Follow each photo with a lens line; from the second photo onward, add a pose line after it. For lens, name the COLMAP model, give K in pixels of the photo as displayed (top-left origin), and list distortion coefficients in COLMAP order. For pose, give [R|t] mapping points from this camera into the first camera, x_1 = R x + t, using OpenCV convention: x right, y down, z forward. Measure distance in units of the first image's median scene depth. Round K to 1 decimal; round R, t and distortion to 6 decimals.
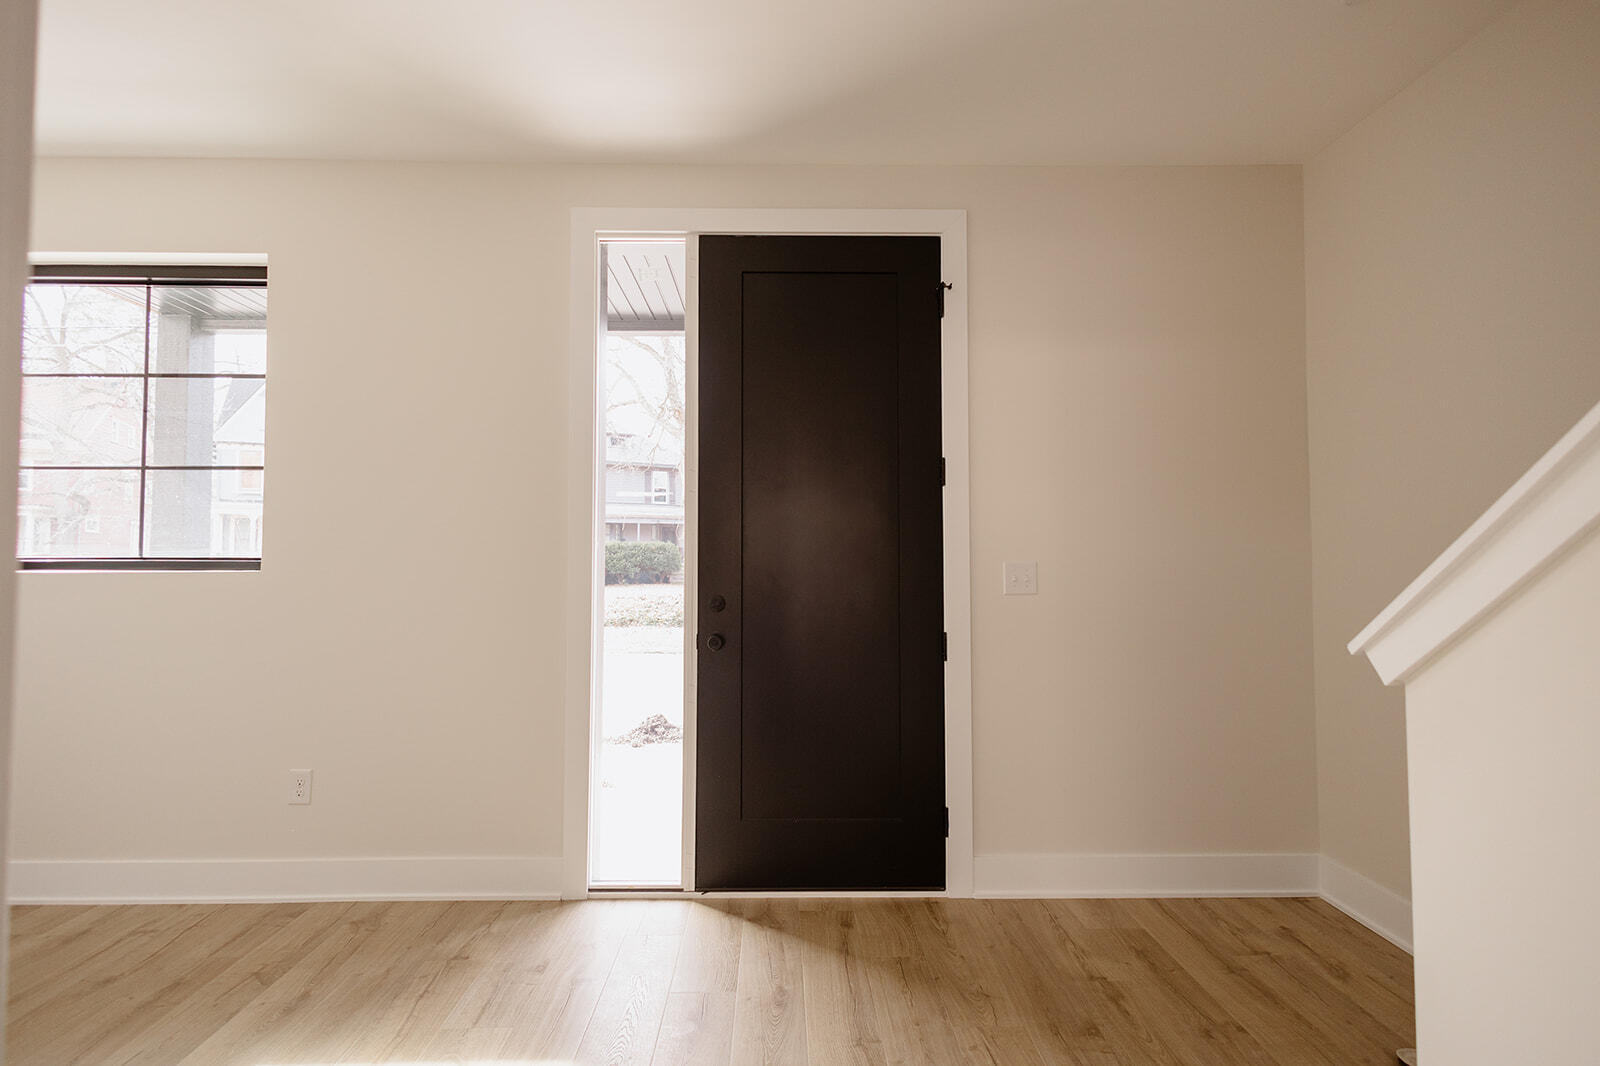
lens RADIAL K [[755.5, 0, 805.7], [0, 755.5, 532.4], [0, 0, 1]] dist [0.003075, 0.000465]
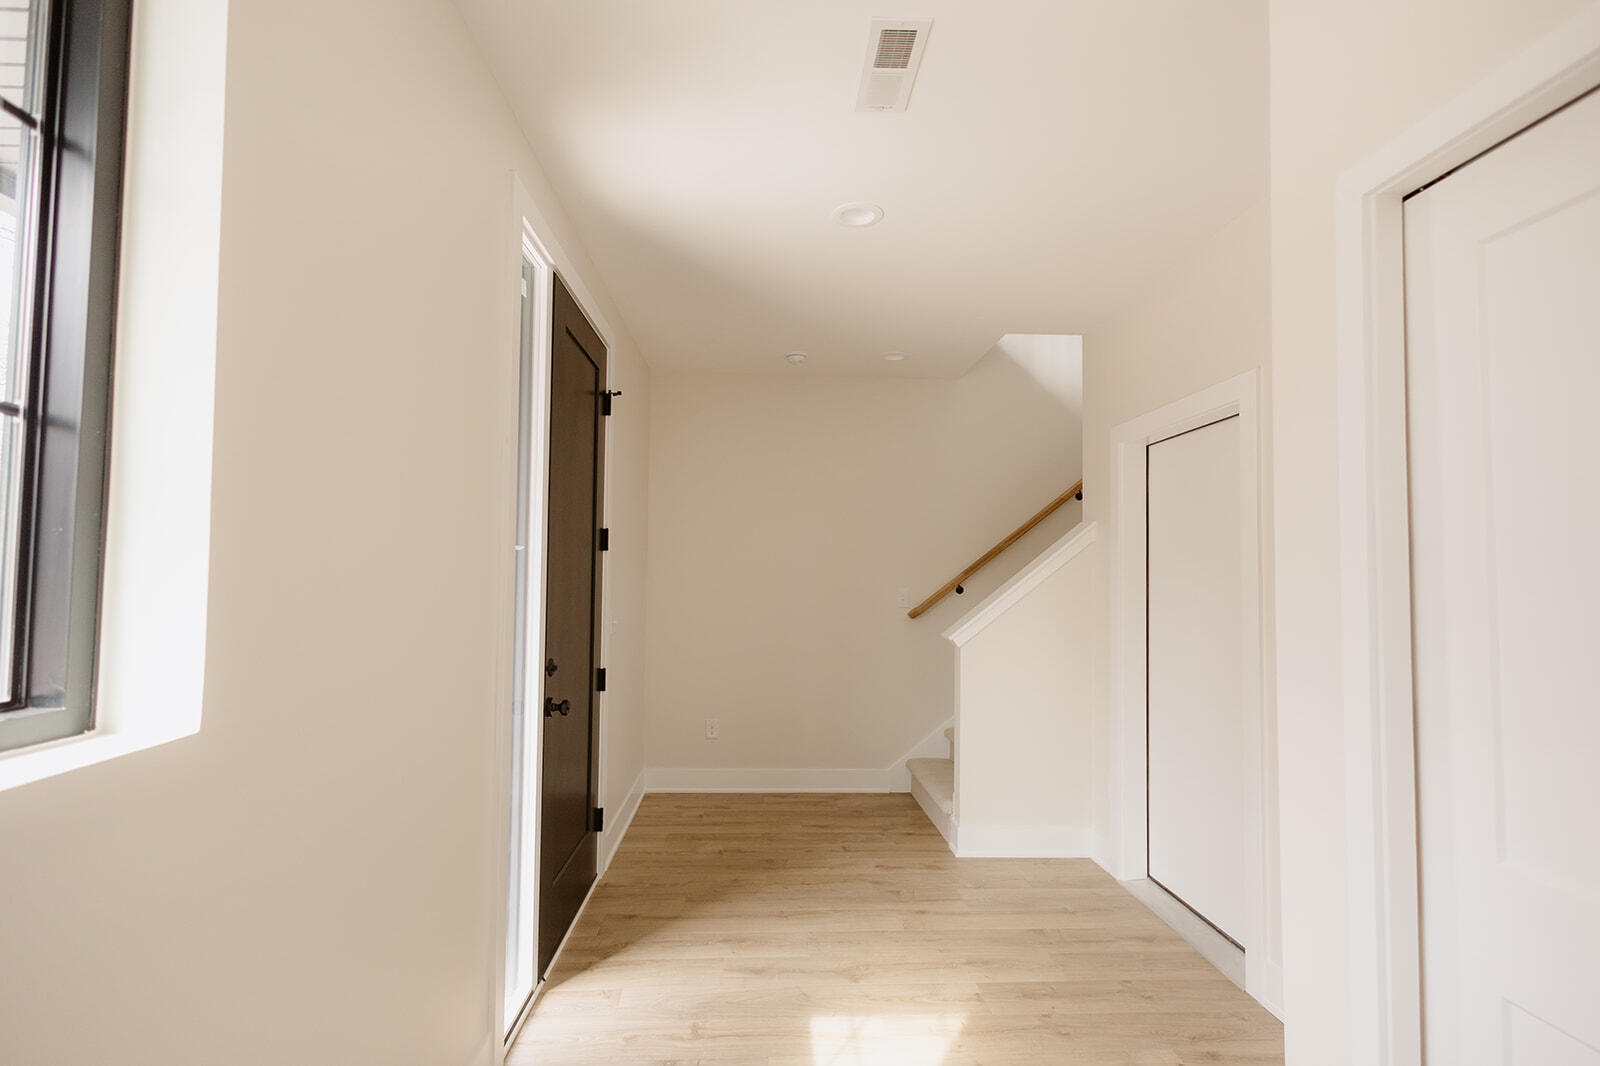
lens RADIAL K [[755.5, 0, 800.8], [0, 755.5, 536.4], [0, 0, 1]] dist [0.003075, 0.000465]
pose [[-0.023176, 0.046361, 0.998656, -1.245811], [-0.036447, 0.998221, -0.047187, -0.033274], [-0.999067, -0.037491, -0.021445, 0.834249]]
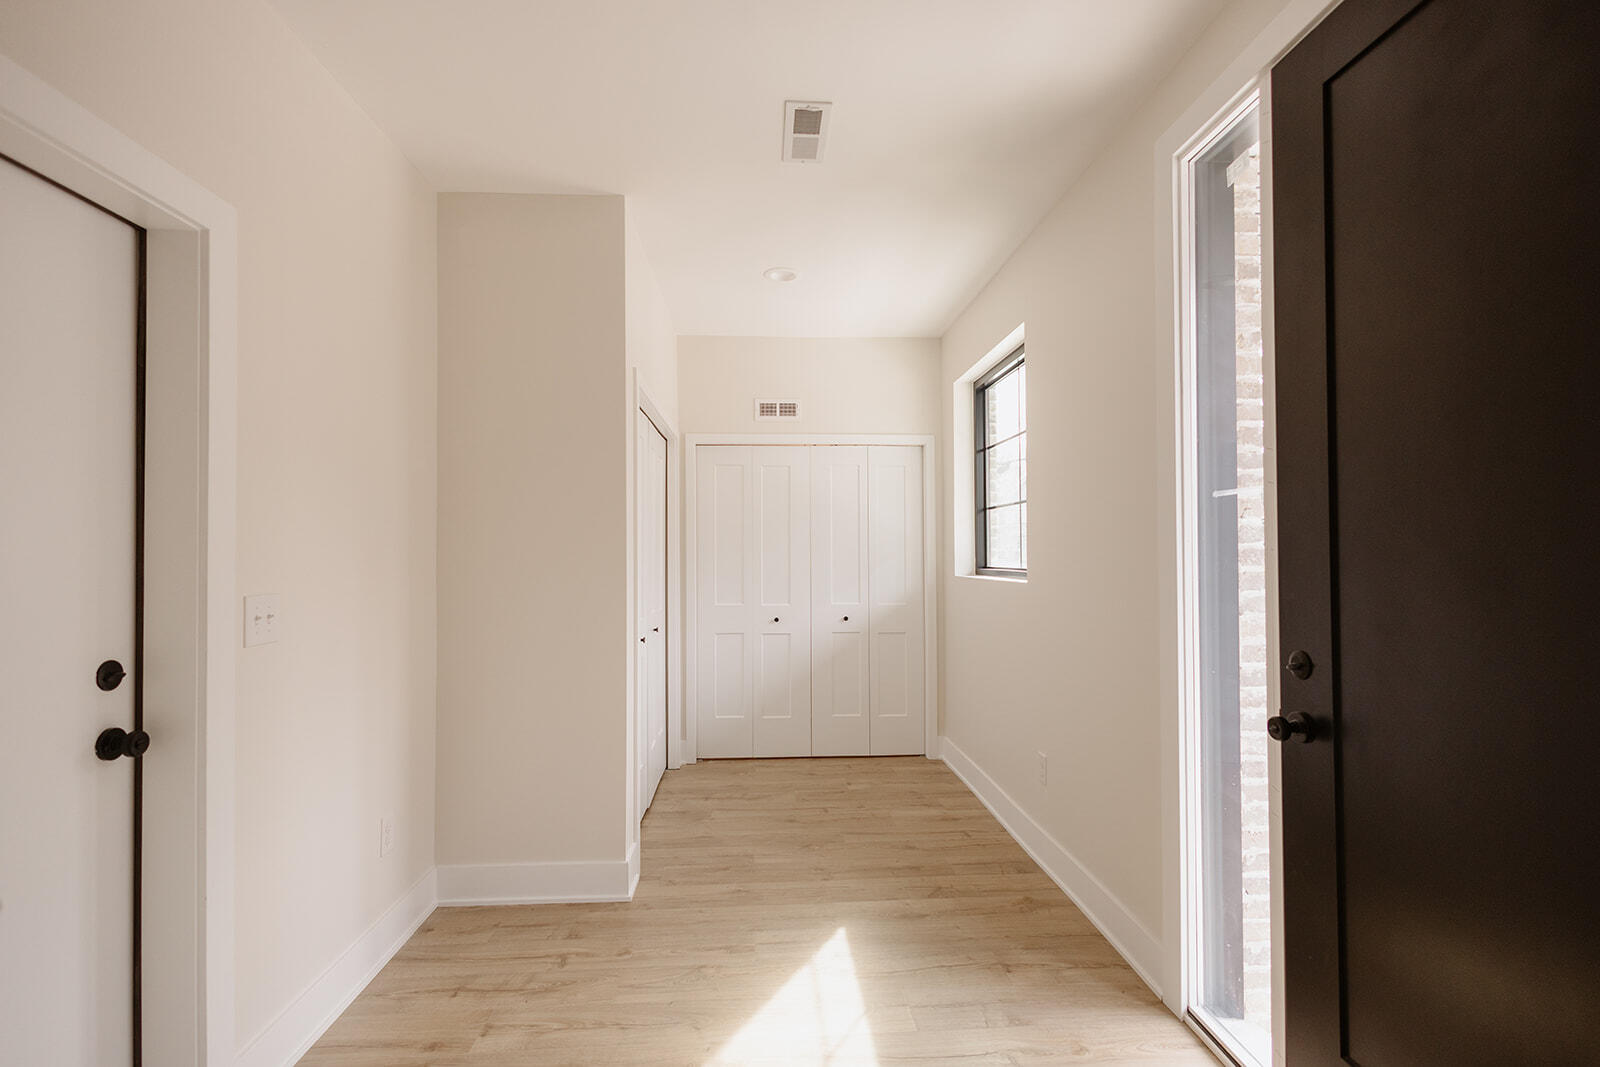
lens RADIAL K [[755.5, 0, 808.5], [0, 755.5, 537.7], [0, 0, 1]] dist [0.003075, 0.000465]
pose [[0.043099, -0.019733, -0.998876, 0.538935], [0.031536, 0.999334, -0.018381, -0.005458], [0.998573, -0.030708, 0.043692, 0.680448]]
